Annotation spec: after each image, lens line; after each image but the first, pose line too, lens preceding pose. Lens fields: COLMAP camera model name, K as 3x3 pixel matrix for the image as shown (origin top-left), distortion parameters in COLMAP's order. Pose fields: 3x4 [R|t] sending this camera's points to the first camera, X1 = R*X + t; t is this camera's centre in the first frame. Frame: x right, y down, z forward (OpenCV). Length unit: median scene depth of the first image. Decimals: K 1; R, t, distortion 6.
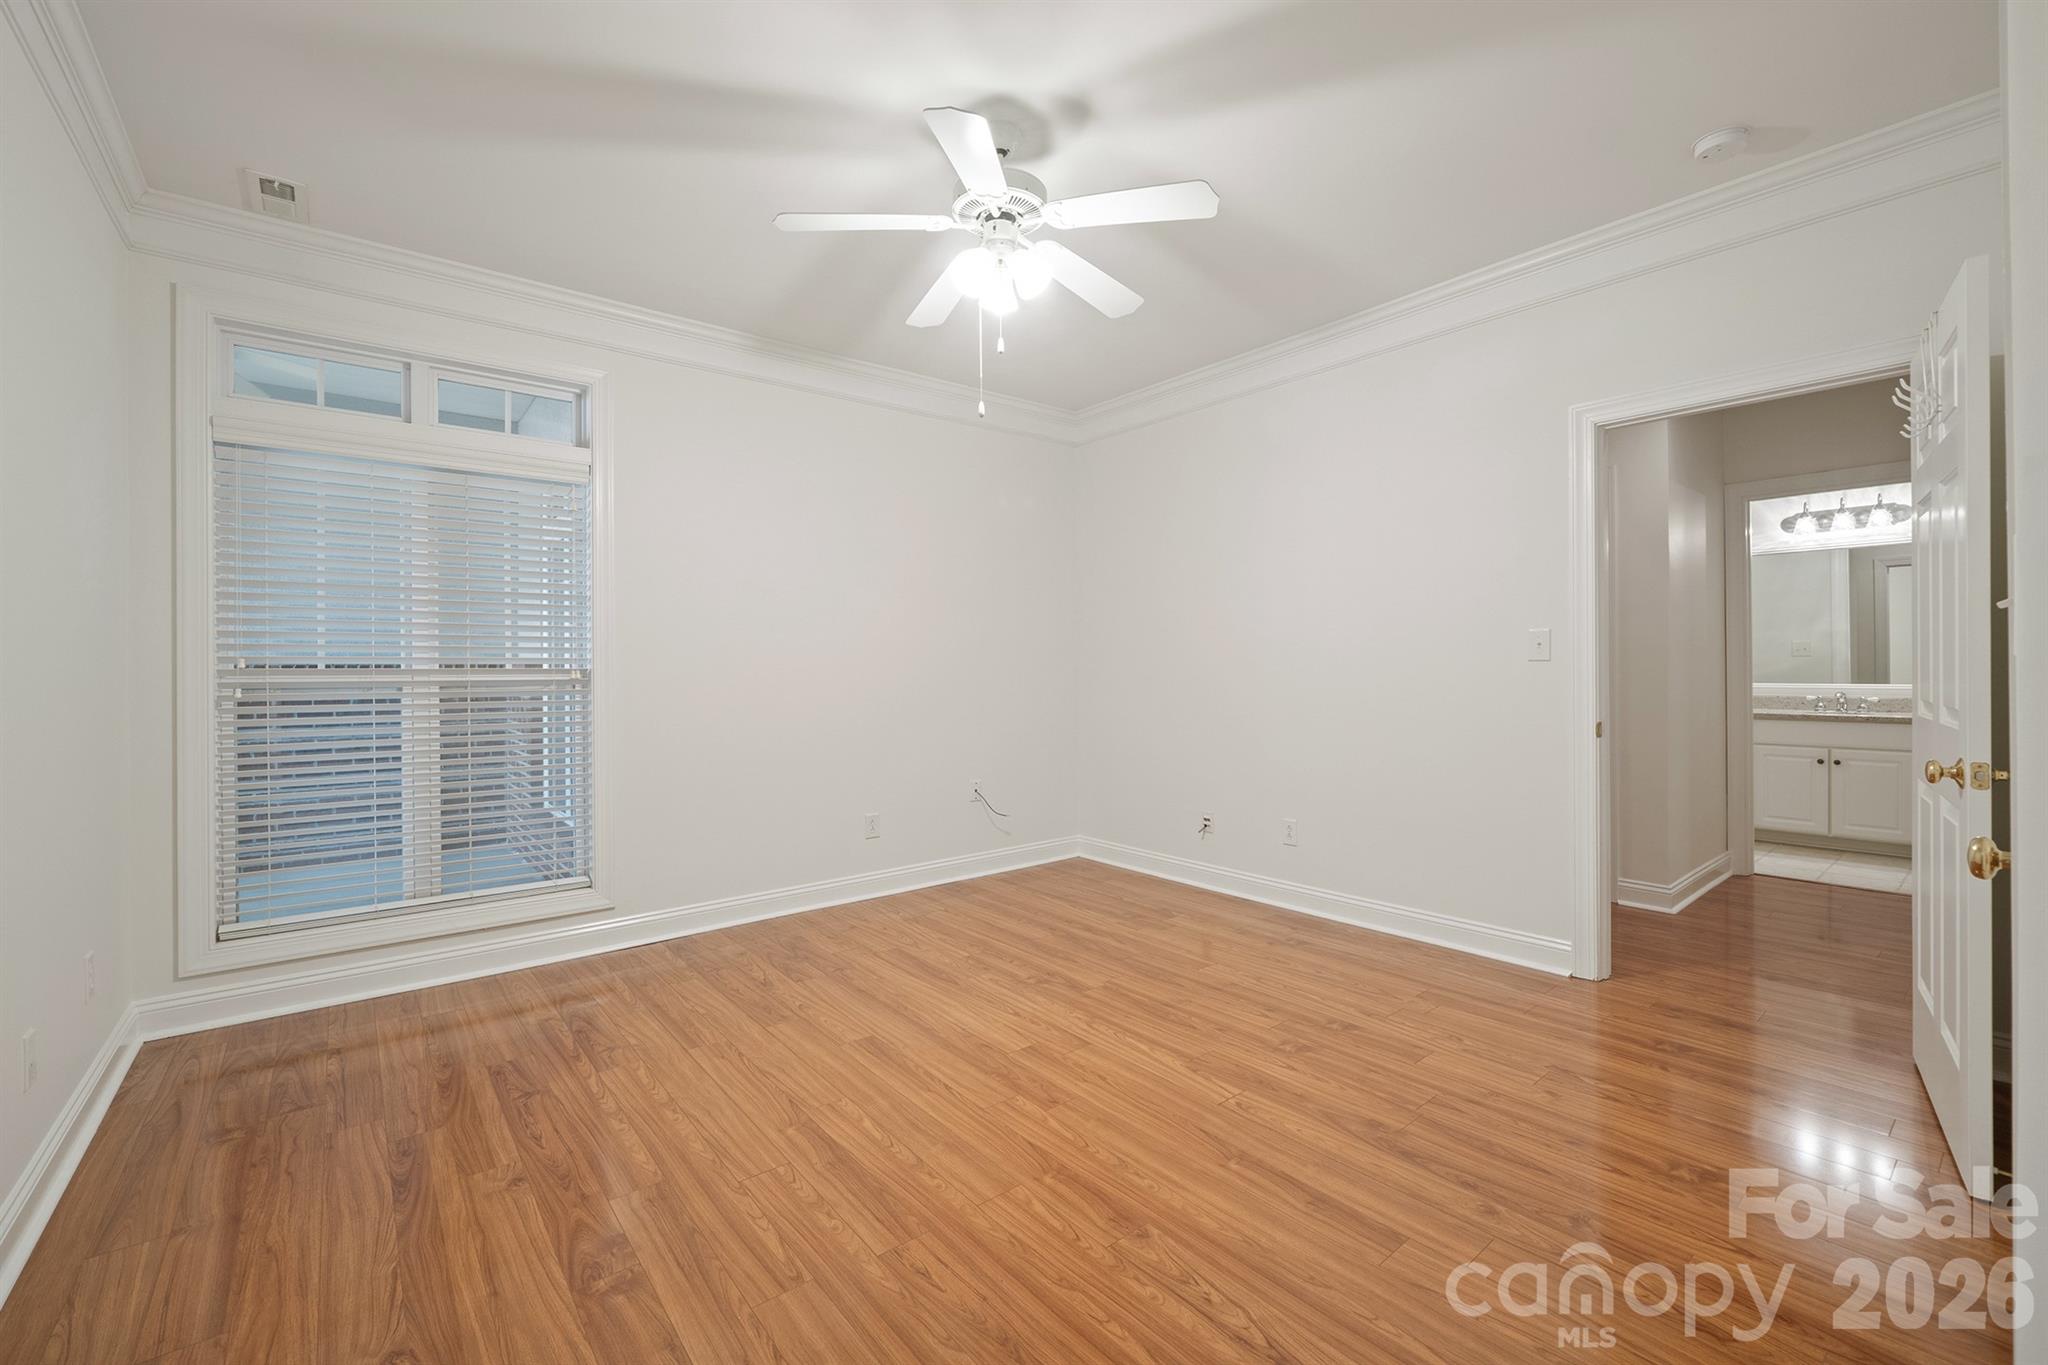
lens RADIAL K [[855.7, 0, 1028.8], [0, 855.7, 663.3], [0, 0, 1]] dist [-0.005862, -0.000167]
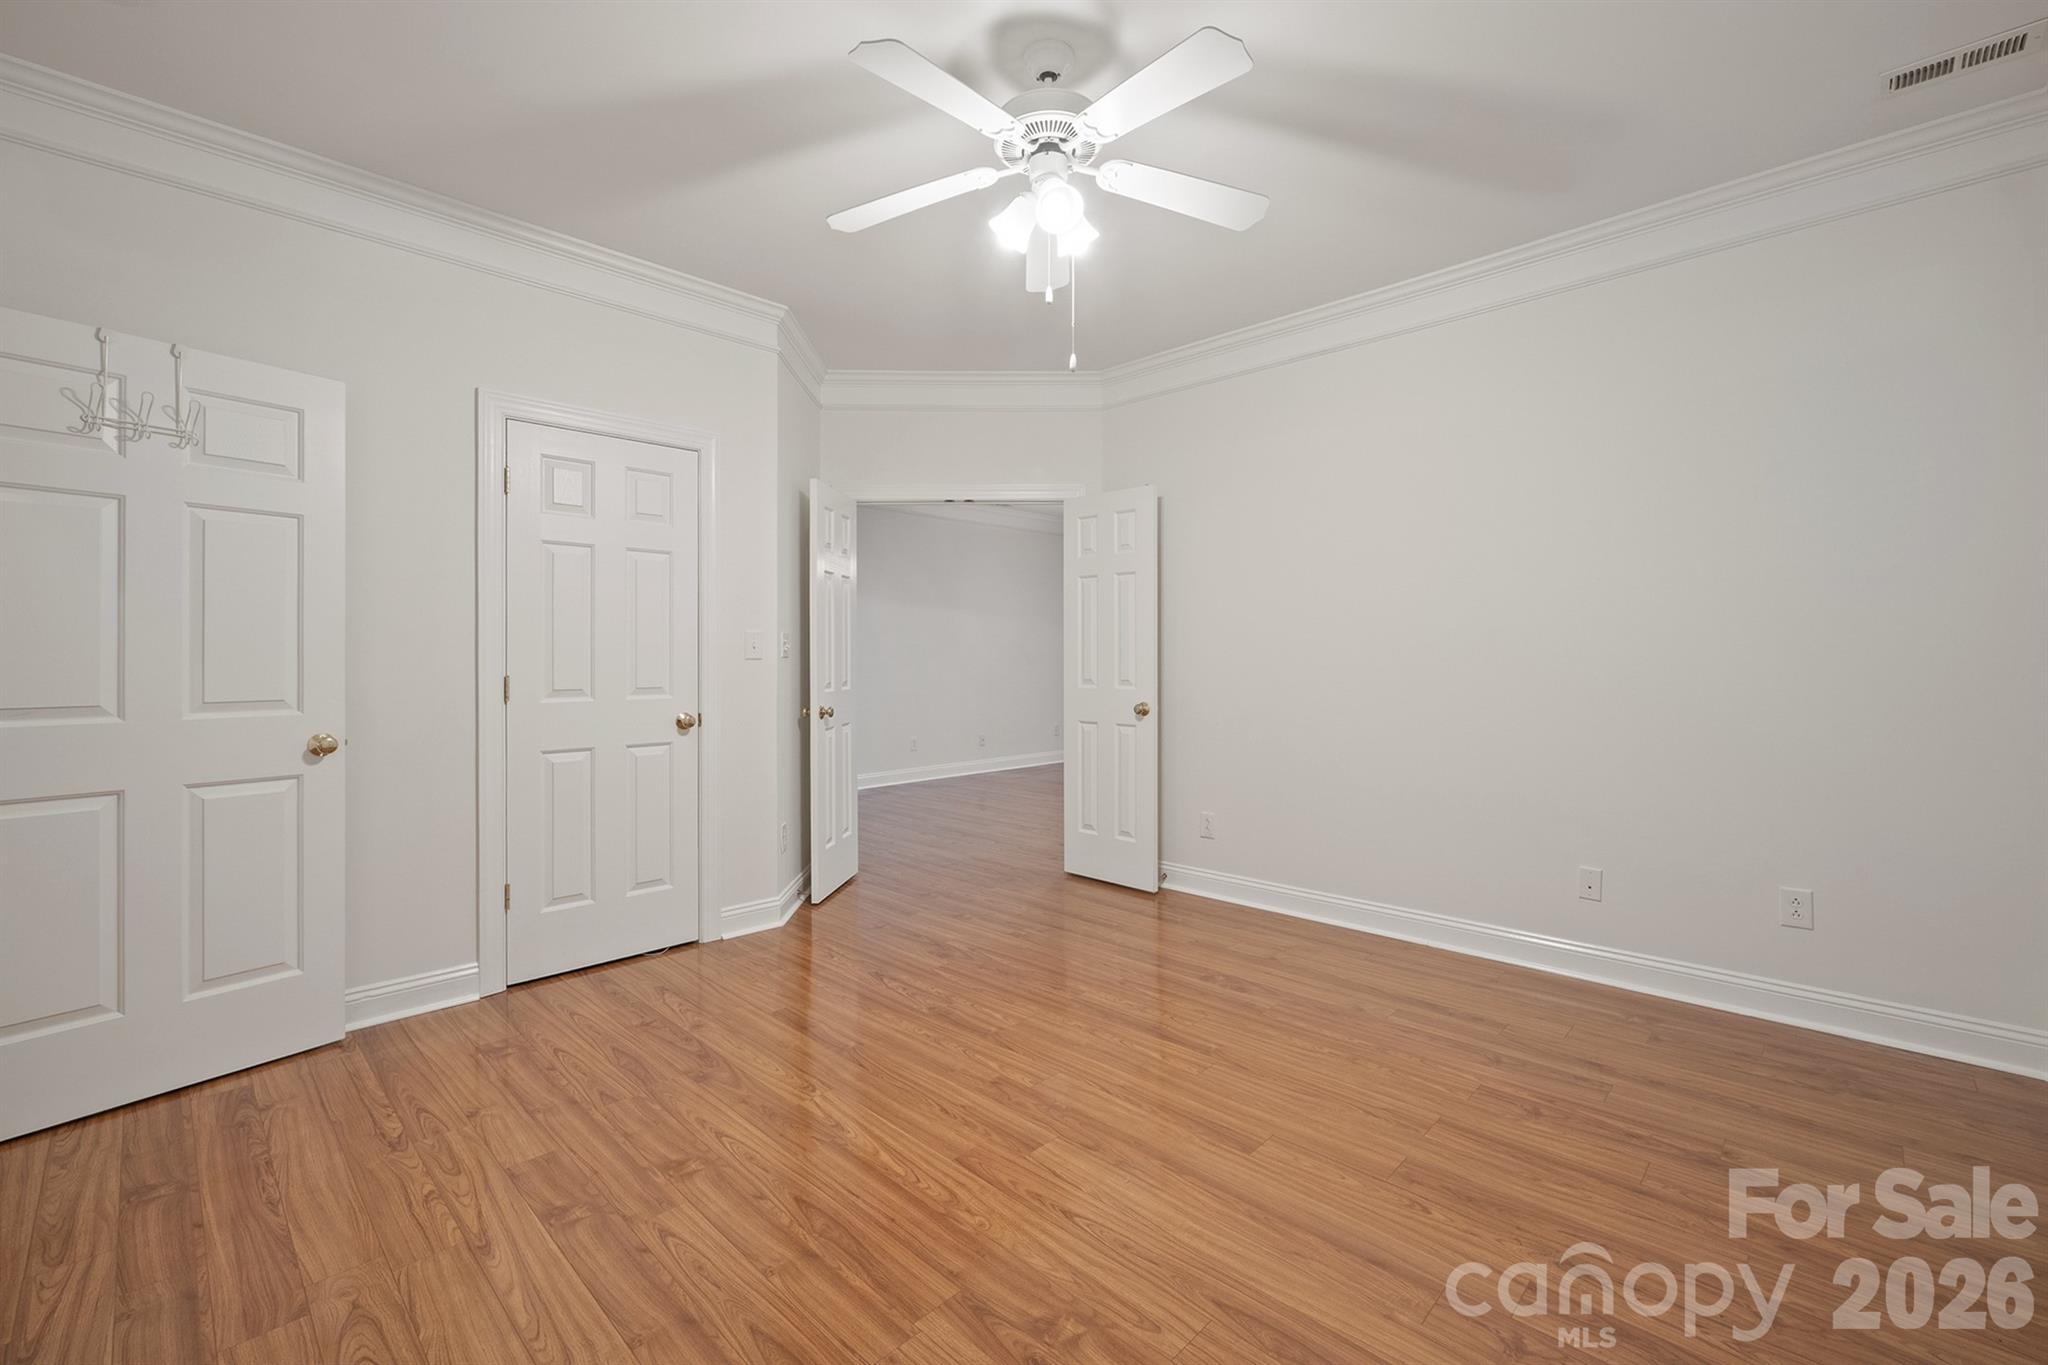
lens RADIAL K [[855.7, 0, 1028.8], [0, 855.7, 663.3], [0, 0, 1]] dist [-0.005862, -0.000167]
pose [[-0.992647, 0.012591, -0.120386, 0.092247], [0.012404, 0.999920, 0.002307, 0.006338], [0.120406, 0.000796, -0.992724, 1.757983]]
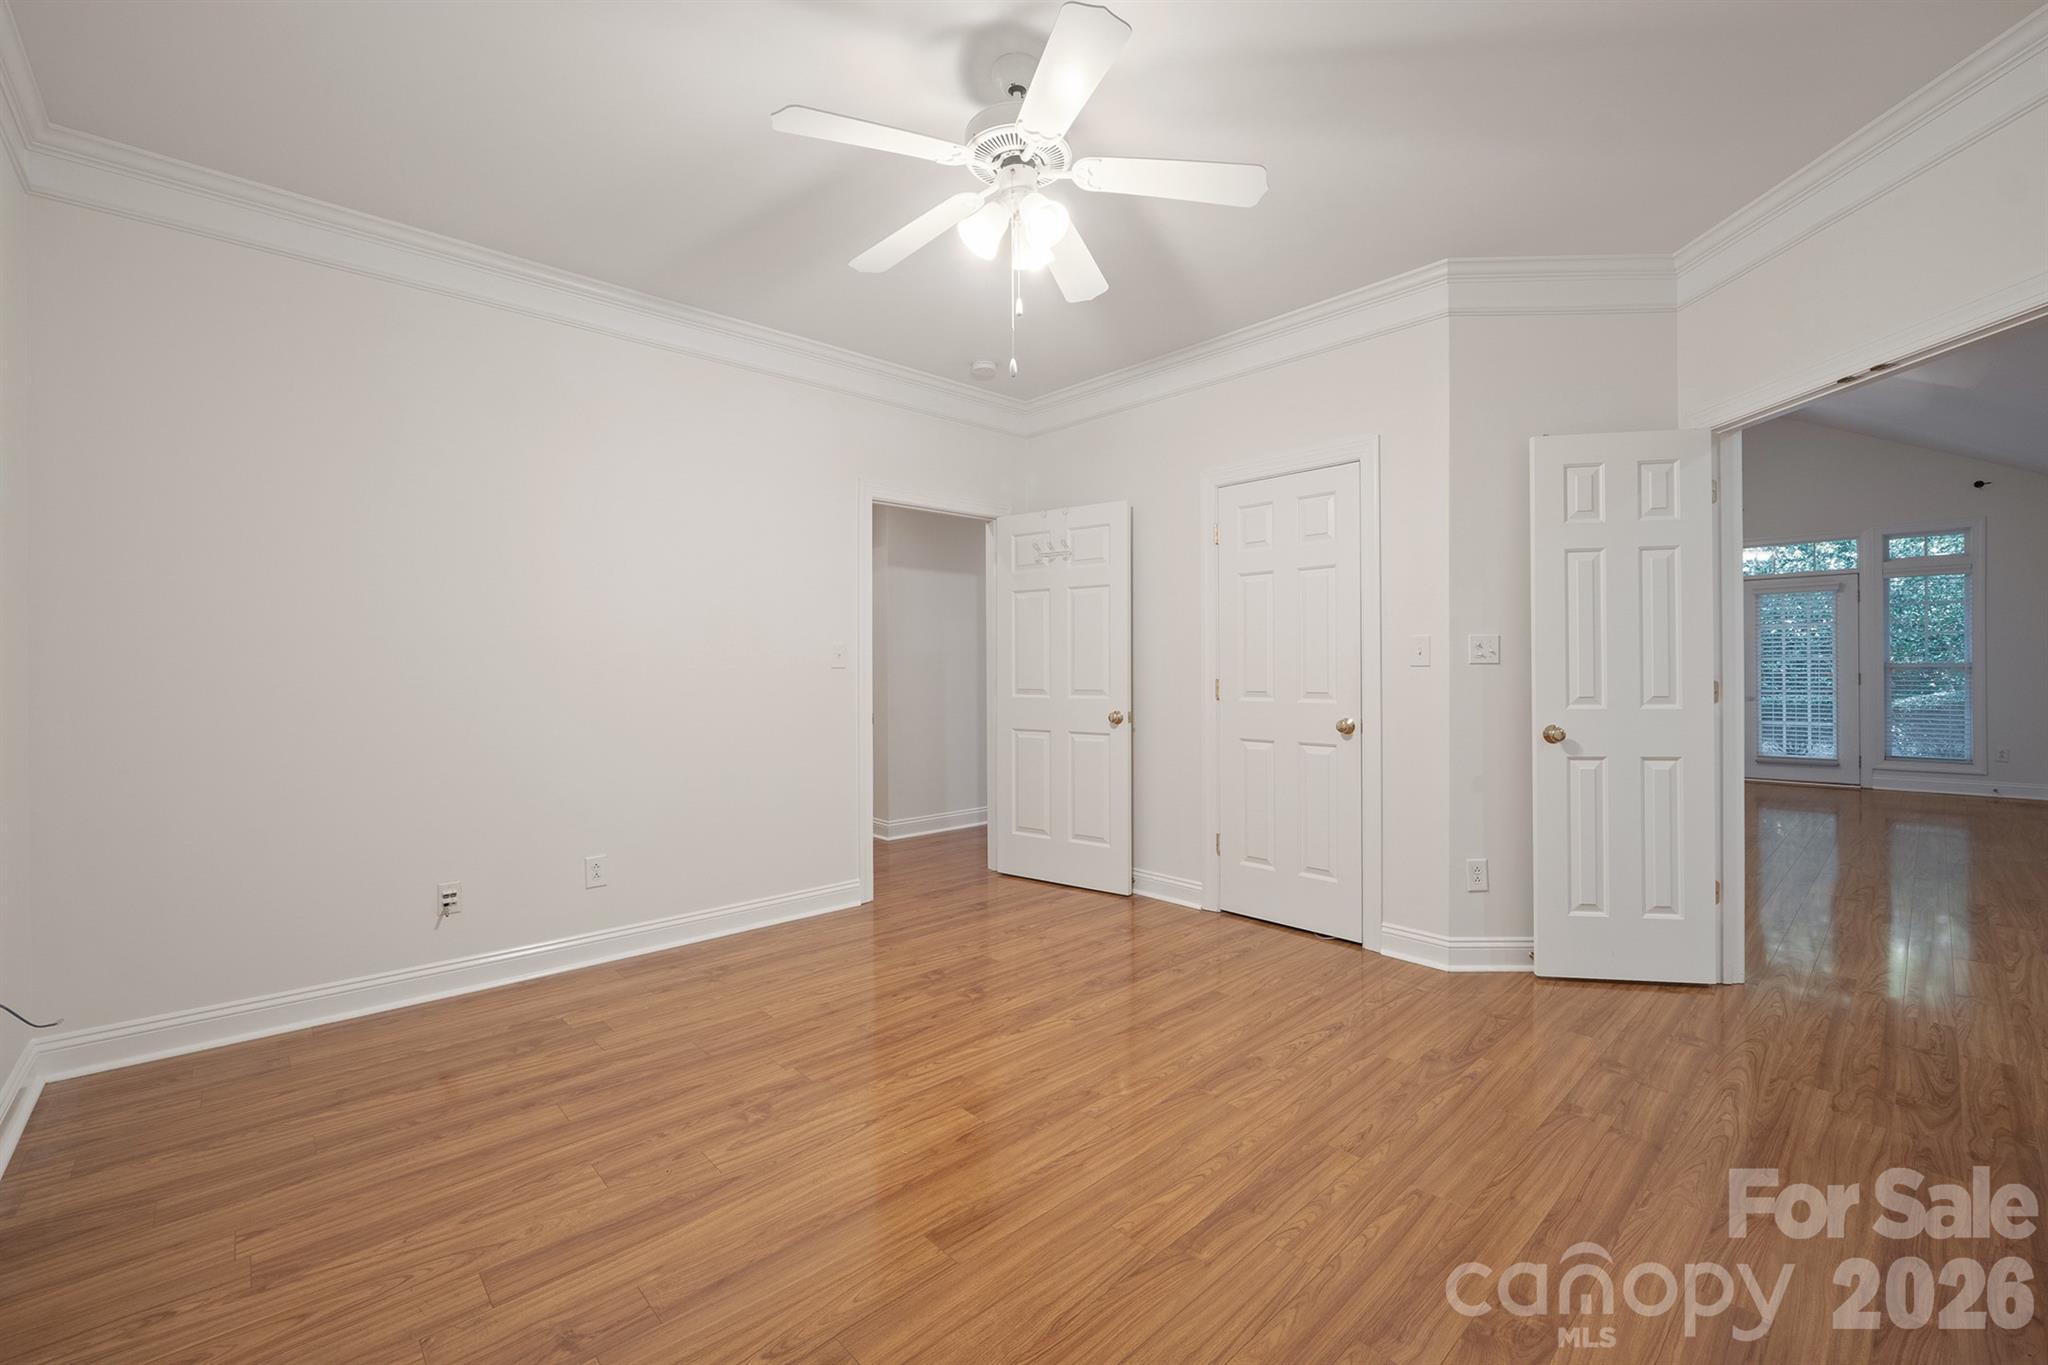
lens RADIAL K [[855.7, 0, 1028.8], [0, 855.7, 663.3], [0, 0, 1]] dist [-0.005862, -0.000167]
pose [[-0.071971, 0.015950, 0.997279, -0.863081], [0.001193, 0.999873, -0.015906, 0.013556], [-0.997406, 0.000045, -0.071981, 0.994011]]
